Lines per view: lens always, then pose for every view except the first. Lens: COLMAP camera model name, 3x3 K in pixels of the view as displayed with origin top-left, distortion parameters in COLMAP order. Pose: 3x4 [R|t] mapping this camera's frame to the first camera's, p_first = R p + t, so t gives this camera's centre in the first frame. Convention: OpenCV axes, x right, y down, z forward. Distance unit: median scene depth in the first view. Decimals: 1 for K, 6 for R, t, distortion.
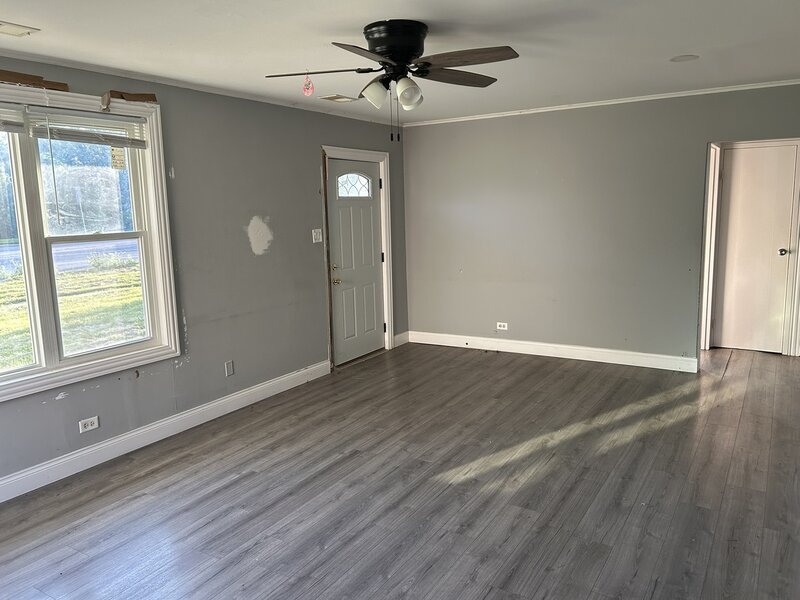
lens RADIAL K [[611.5, 0, 423.9], [0, 611.5, 299.8], [0, 0, 1]] dist [0.019472, -0.005797]
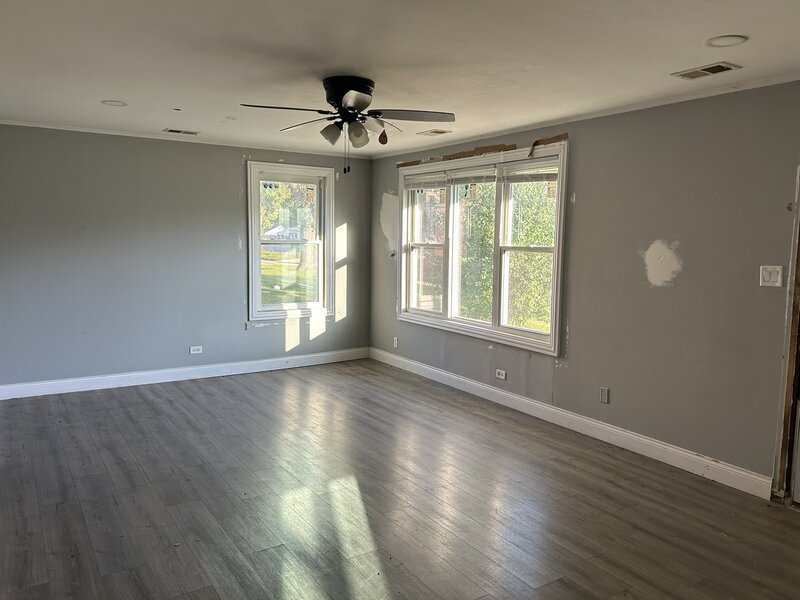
lens RADIAL K [[605.1, 0, 388.8], [0, 605.1, 299.1], [0, 0, 1]] dist [0.073399, -0.076259]
pose [[-0.467990, 0.108103, -0.877097, 0.808791], [-0.143532, 0.970014, 0.196139, -0.211314], [0.872000, 0.217683, -0.438441, 1.322795]]
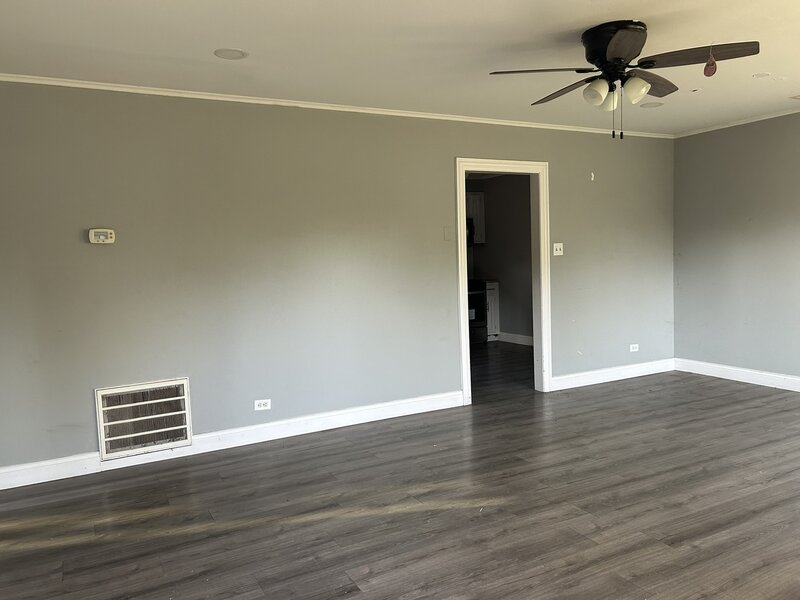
lens RADIAL K [[605.1, 0, 388.8], [0, 605.1, 299.1], [0, 0, 1]] dist [0.073399, -0.076259]
pose [[-0.846661, 0.014645, 0.531932, -0.218490], [0.138974, 0.971014, 0.194468, -0.204306], [-0.513665, 0.238573, -0.824154, 1.708577]]
